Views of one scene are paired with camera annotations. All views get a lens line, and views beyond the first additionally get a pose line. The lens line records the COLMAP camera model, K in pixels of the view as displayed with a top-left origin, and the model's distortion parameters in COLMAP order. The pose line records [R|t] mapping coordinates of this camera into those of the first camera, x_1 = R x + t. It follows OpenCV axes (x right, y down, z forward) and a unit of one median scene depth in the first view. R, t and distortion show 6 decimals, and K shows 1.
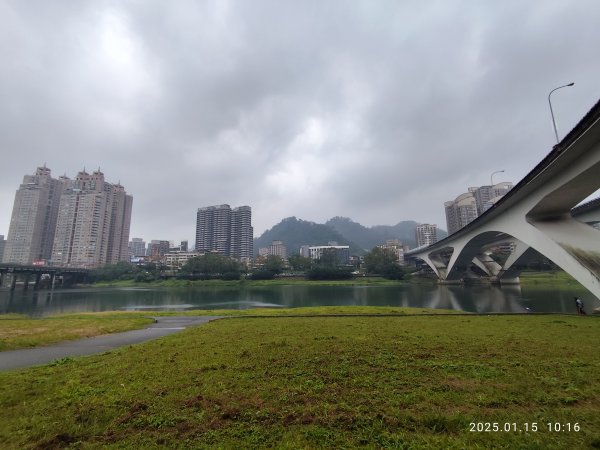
lens RADIAL K [[274.6, 0, 294.9], [0, 274.6, 225.7], [0, 0, 1]] dist [-0.000232, -0.000013]
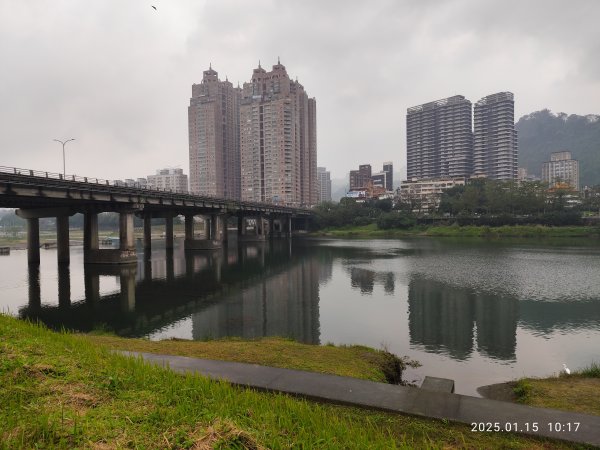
lens RADIAL K [[417.6, 0, 300.0], [0, 417.6, 225.0], [0, 0, 1]] dist [0.029625, -0.001255]
pose [[0.913973, -0.001085, -0.405773, -0.284974], [0.081143, 0.980287, 0.180147, 0.004749], [0.397579, -0.197575, 0.896044, 0.039876]]
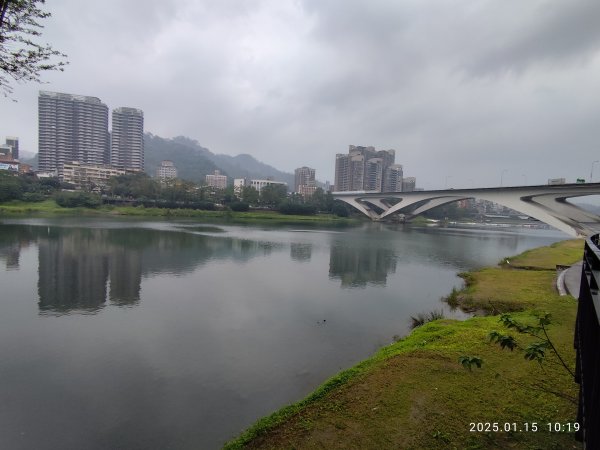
lens RADIAL K [[287.9, 0, 295.6], [0, 287.9, 226.7], [0, 0, 1]] dist [0.000985, -0.000018]
pose [[0.770643, 0.007464, 0.637223, -0.467432], [-0.171145, 0.965621, 0.195668, 0.013910], [-0.613855, -0.259848, 0.745427, 0.084748]]
